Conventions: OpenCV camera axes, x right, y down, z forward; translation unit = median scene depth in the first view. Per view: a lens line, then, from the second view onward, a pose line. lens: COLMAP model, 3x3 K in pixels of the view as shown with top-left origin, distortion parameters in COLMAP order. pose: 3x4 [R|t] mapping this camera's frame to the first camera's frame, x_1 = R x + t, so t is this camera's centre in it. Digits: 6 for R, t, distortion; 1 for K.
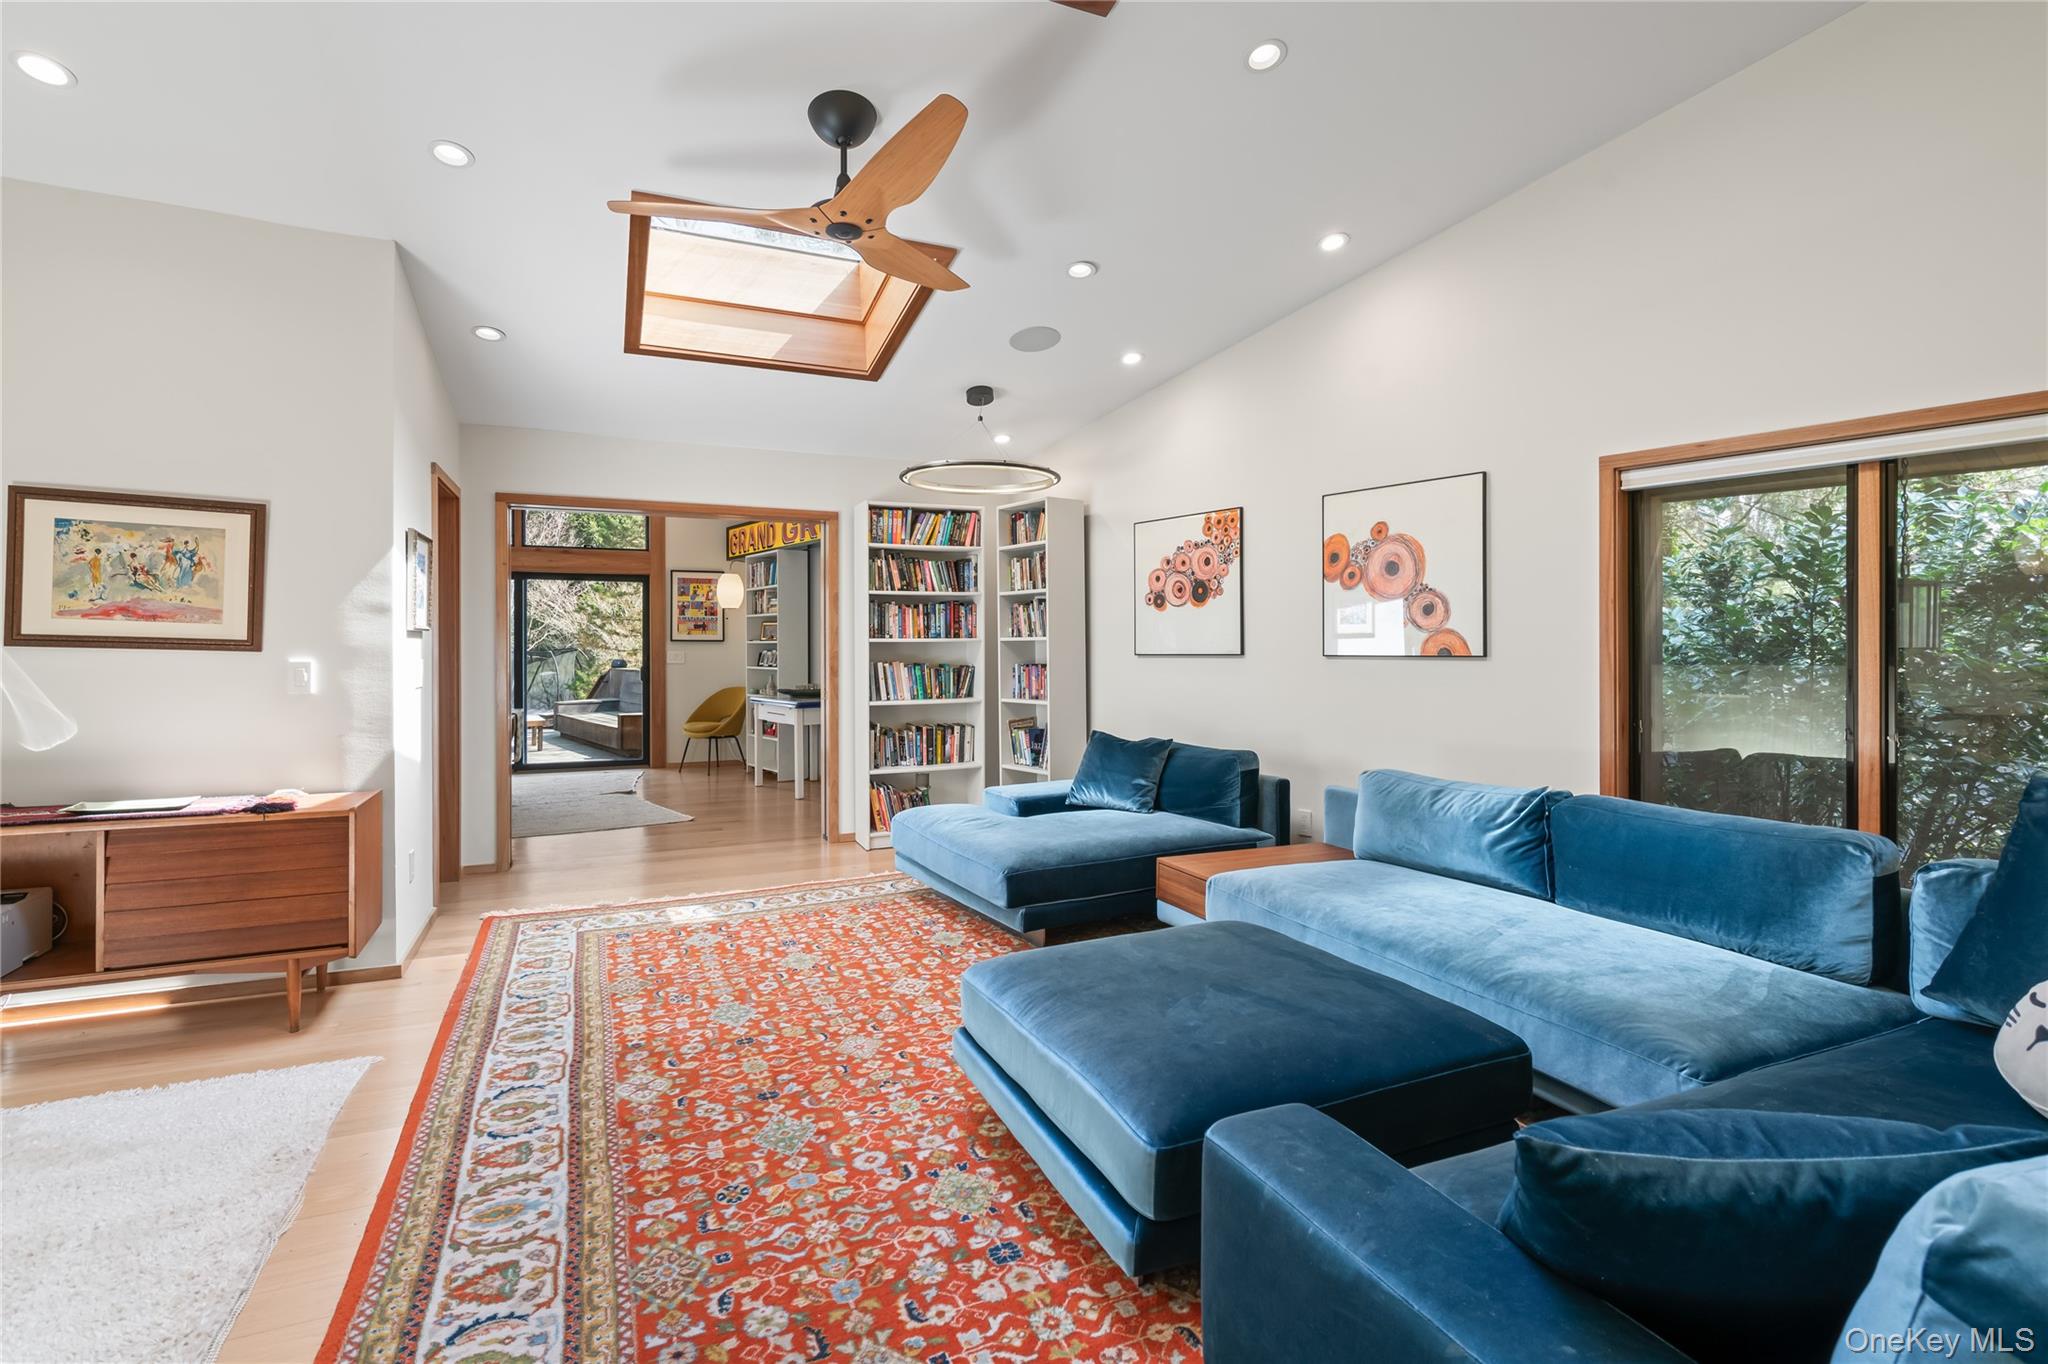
lens RADIAL K [[929.2, 0, 1016.5], [0, 929.2, 661.5], [0, 0, 1]] dist [-0.007071, 0.002704]
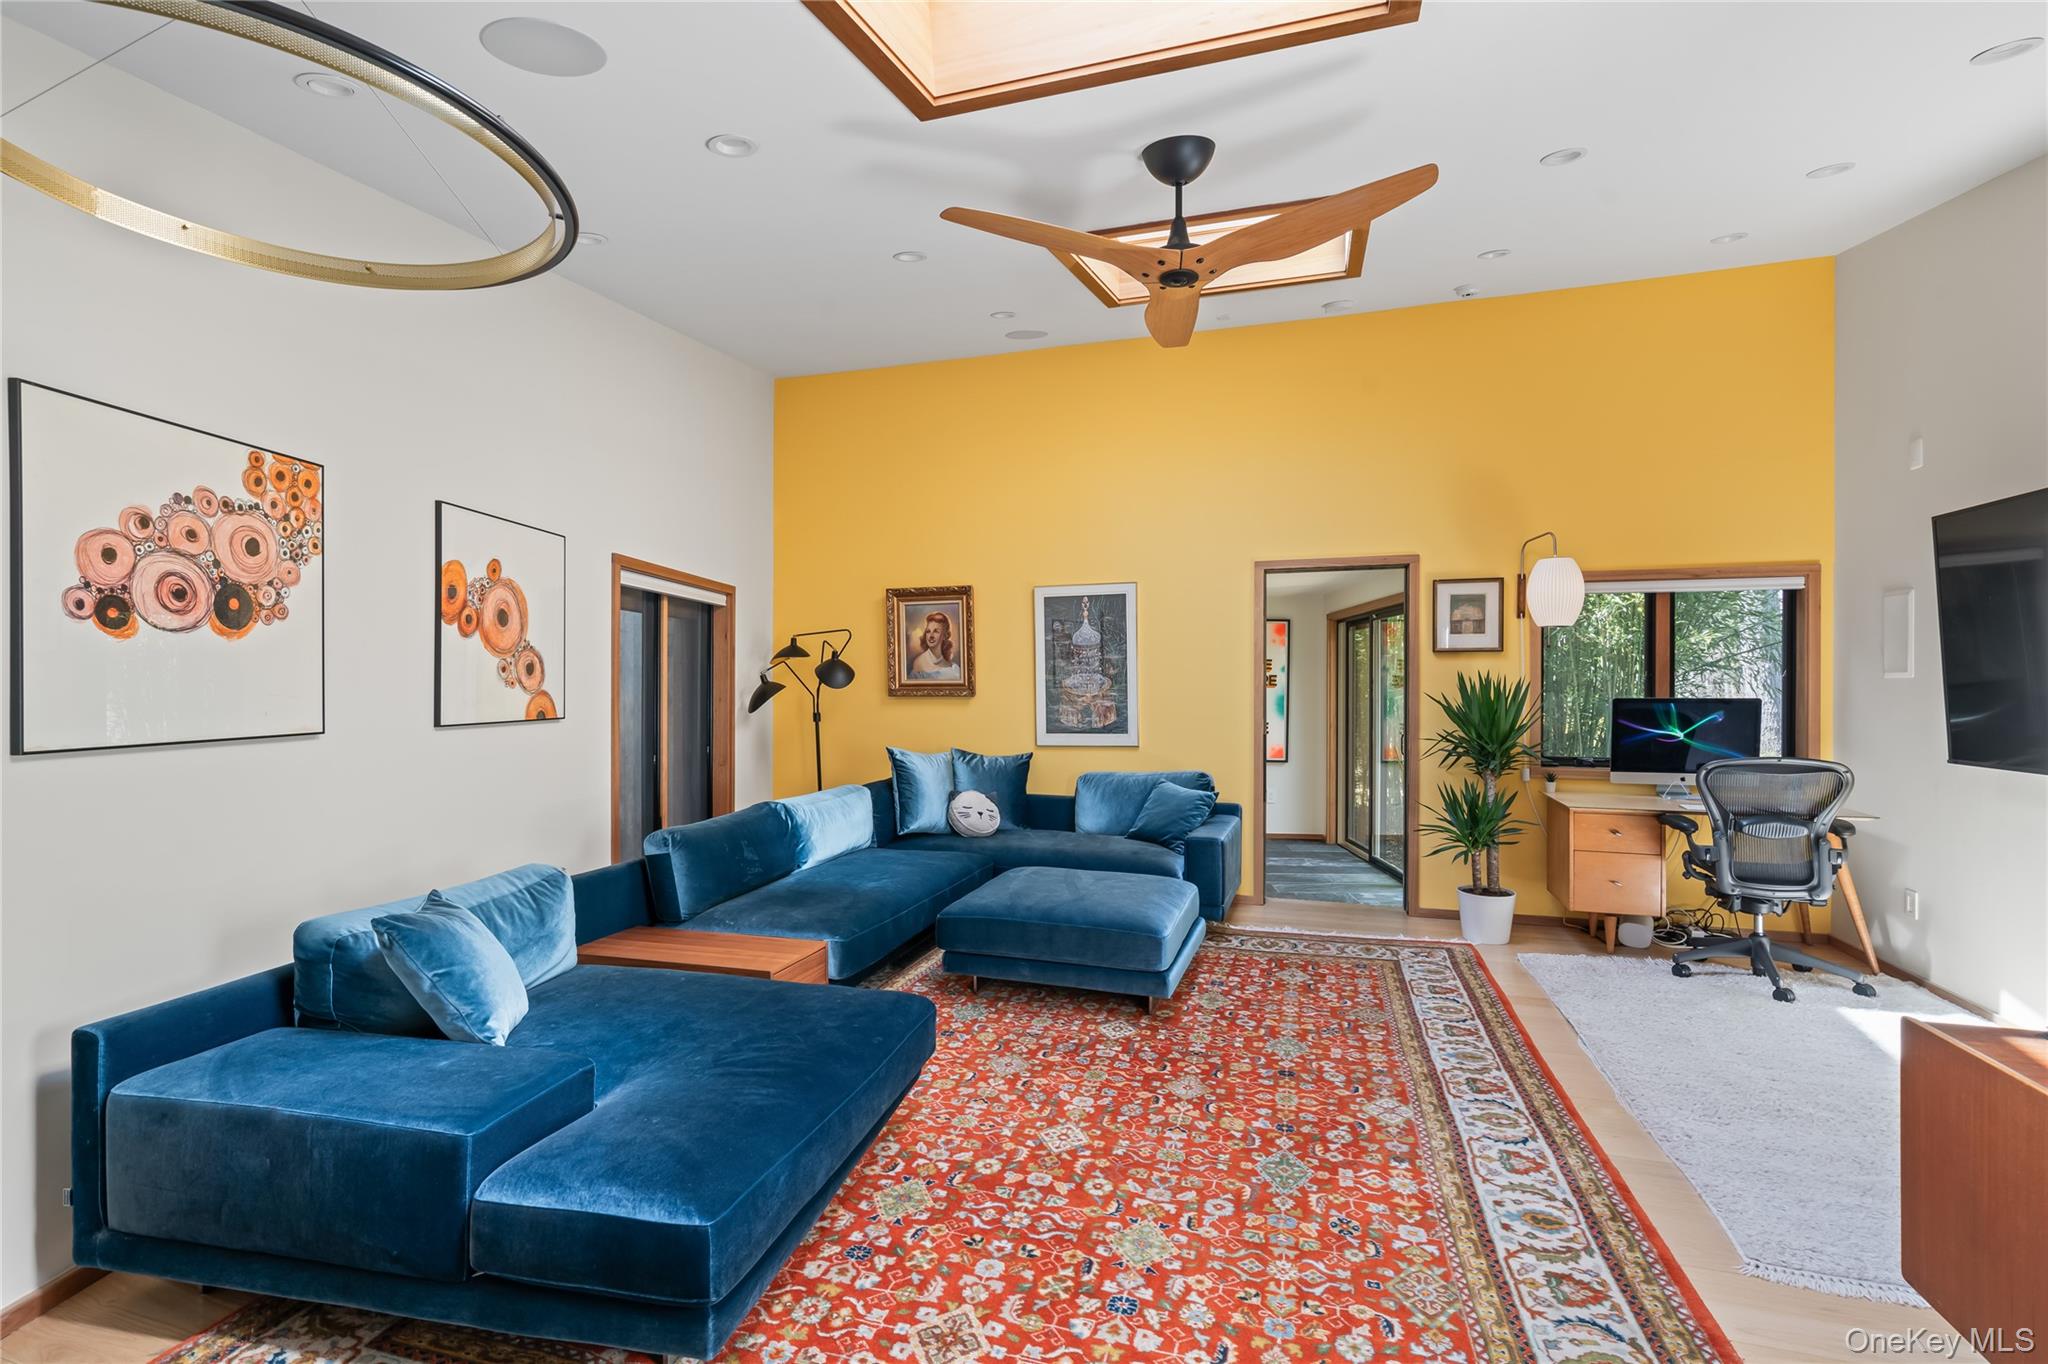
lens RADIAL K [[929.2, 0, 1021.0], [0, 929.2, 684.7], [0, 0, 1]] dist [-0.007071, 0.002704]
pose [[-0.745976, 0.002144, 0.665970, -0.663775], [0.009691, 0.999924, 0.007637, -0.054750], [-0.665903, 0.012151, -0.745940, 1.722691]]
